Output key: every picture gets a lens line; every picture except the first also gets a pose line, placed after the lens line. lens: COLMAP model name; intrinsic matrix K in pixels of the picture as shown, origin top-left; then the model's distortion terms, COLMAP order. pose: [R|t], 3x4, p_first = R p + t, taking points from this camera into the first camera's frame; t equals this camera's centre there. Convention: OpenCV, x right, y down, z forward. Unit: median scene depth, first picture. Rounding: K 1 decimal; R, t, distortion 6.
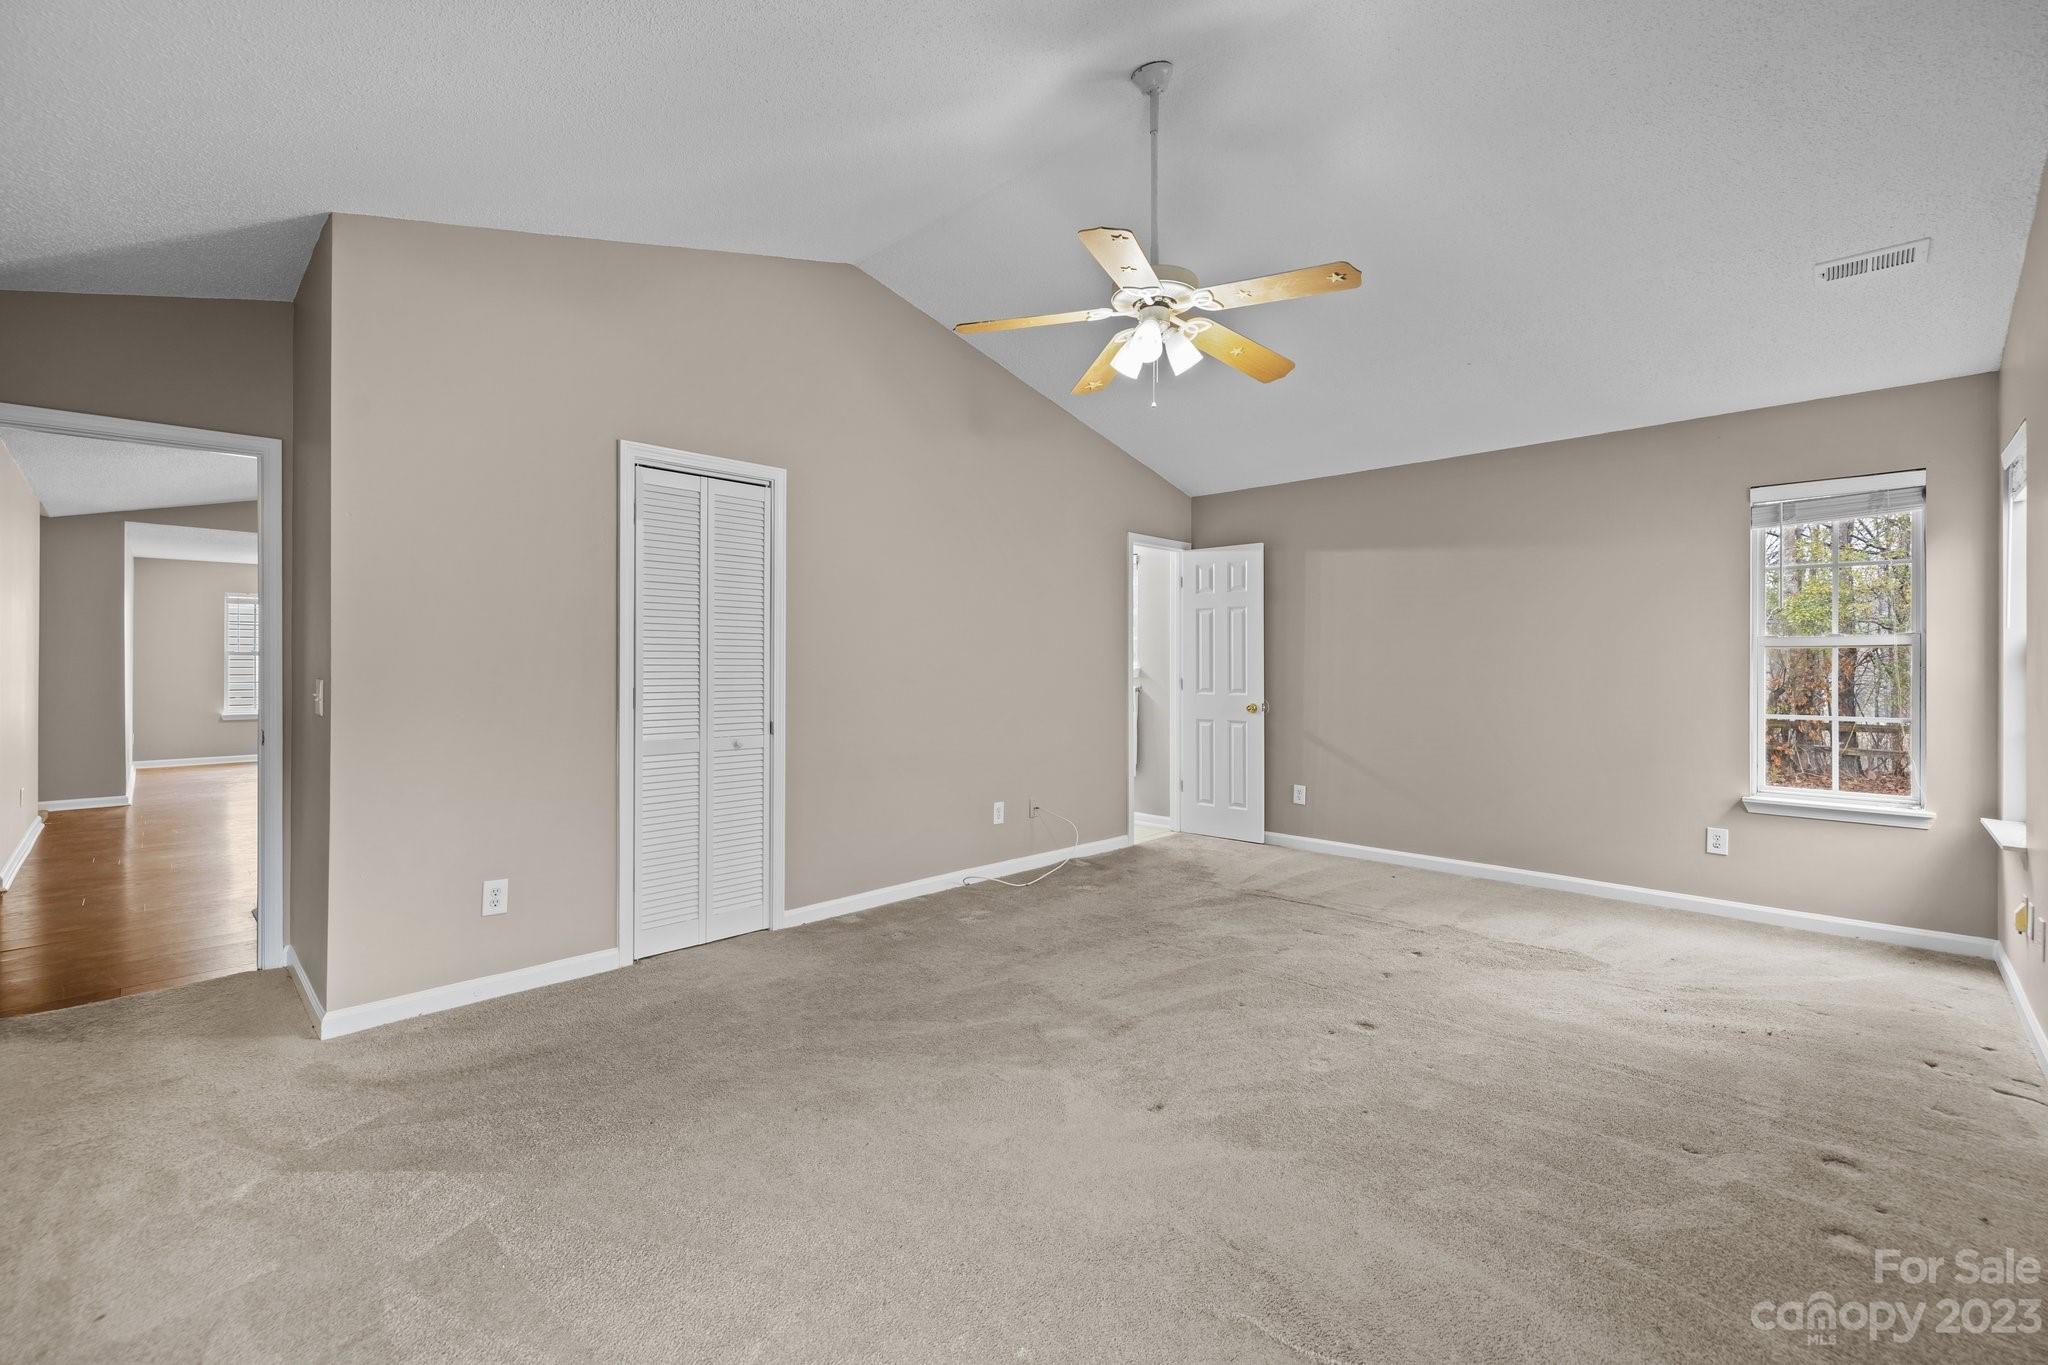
lens RADIAL K [[890.0, 0, 1022.7], [0, 890.0, 668.1], [0, 0, 1]] dist [0.018139, -0.000069]
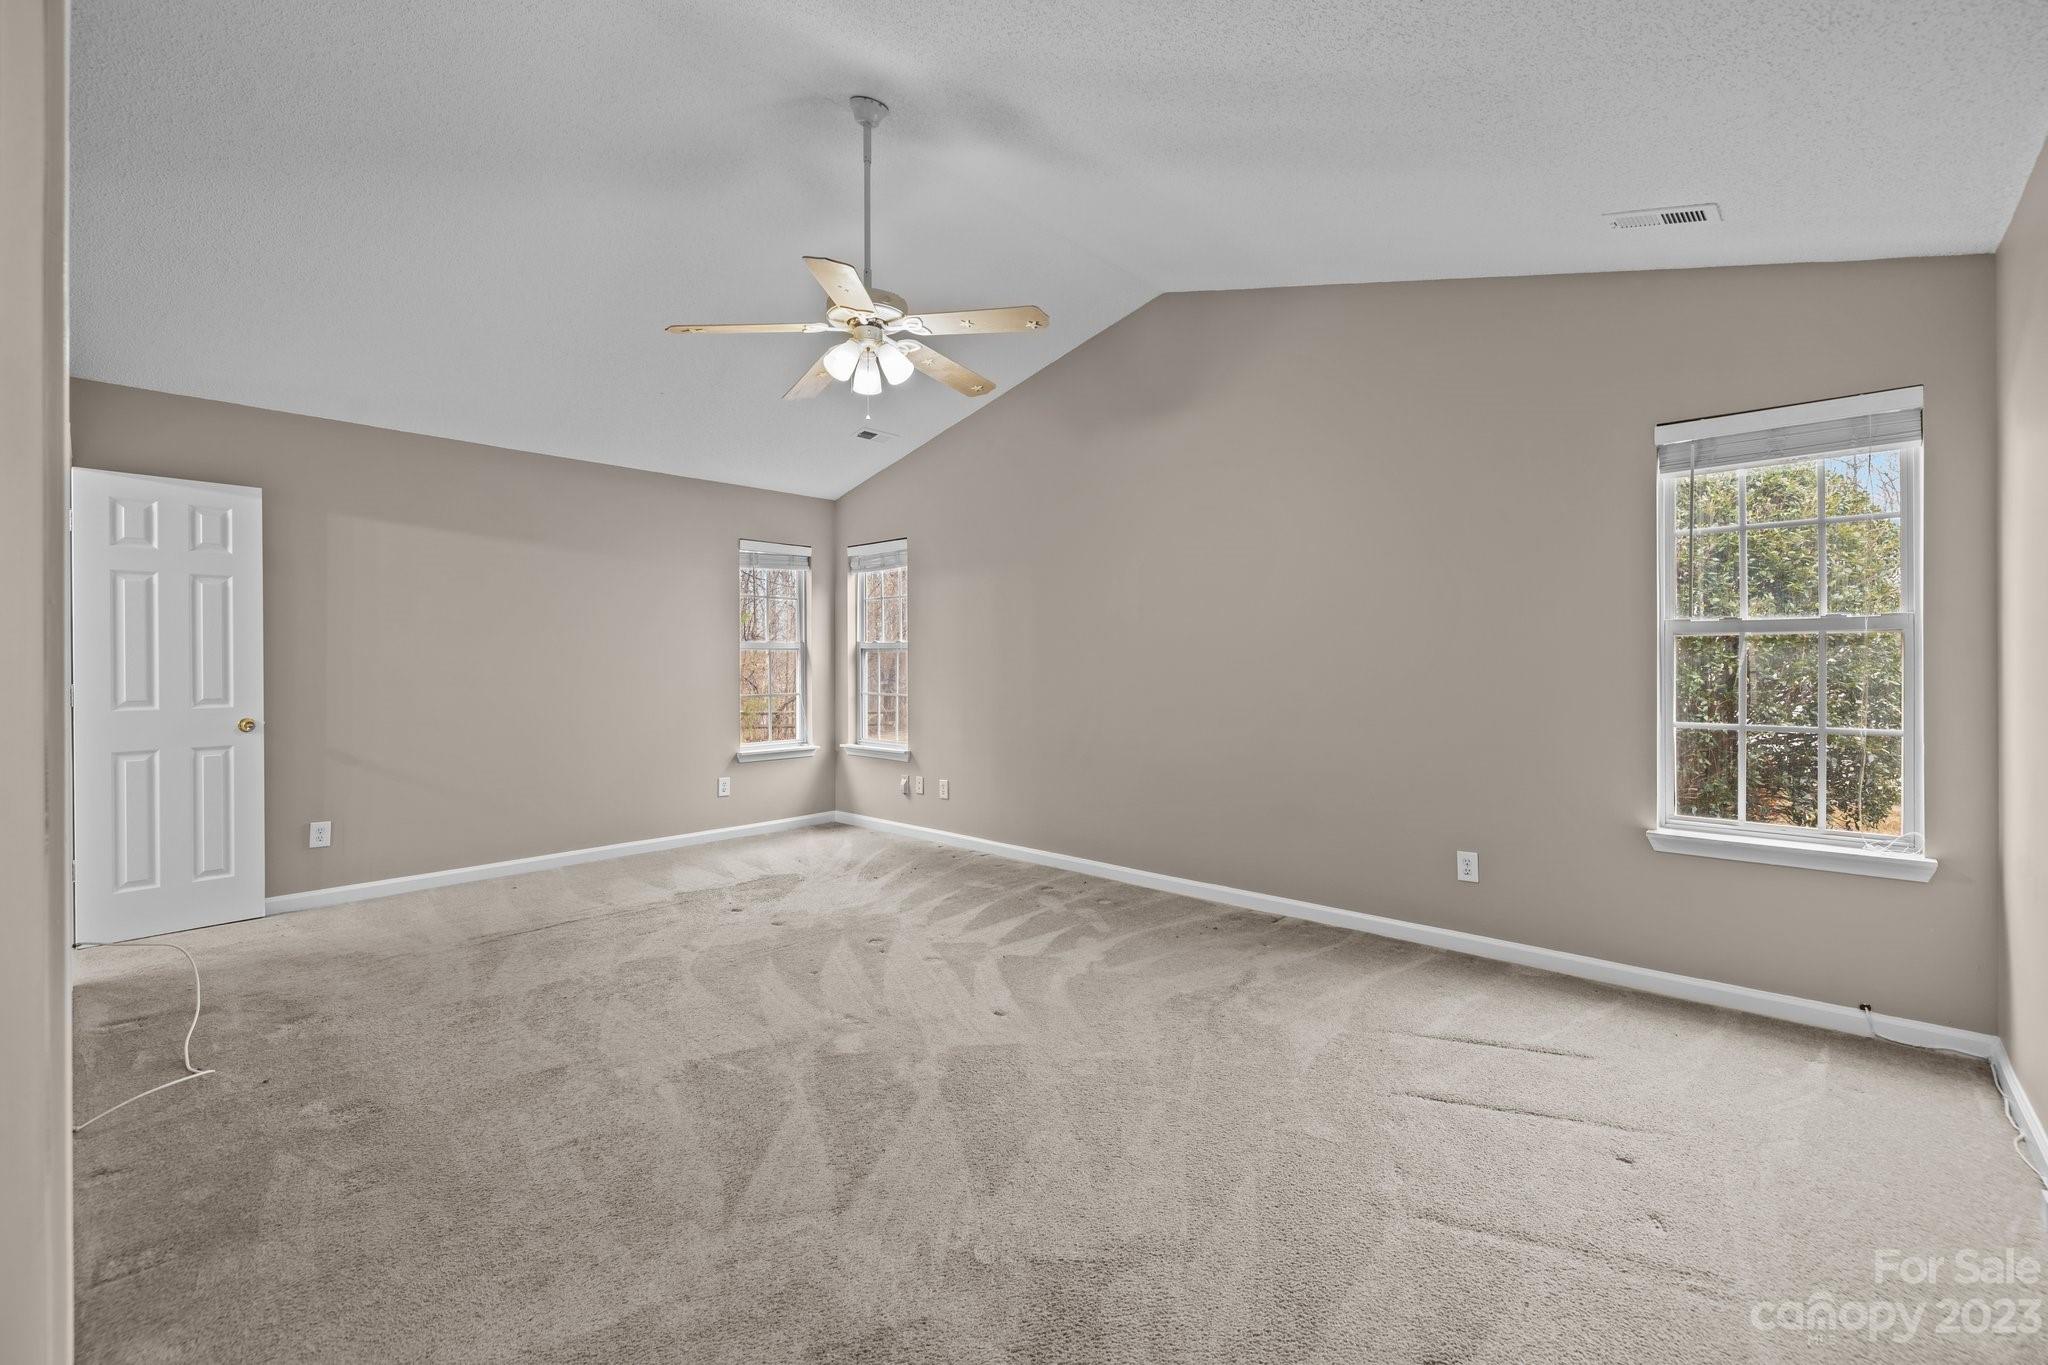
lens RADIAL K [[890.0, 0, 1022.7], [0, 890.0, 668.1], [0, 0, 1]] dist [0.018139, -0.000069]
pose [[-0.035629, -0.010144, 0.999314, -0.896819], [0.006378, 0.999926, 0.010377, -0.005530], [-0.999345, 0.006743, -0.035562, 0.824961]]
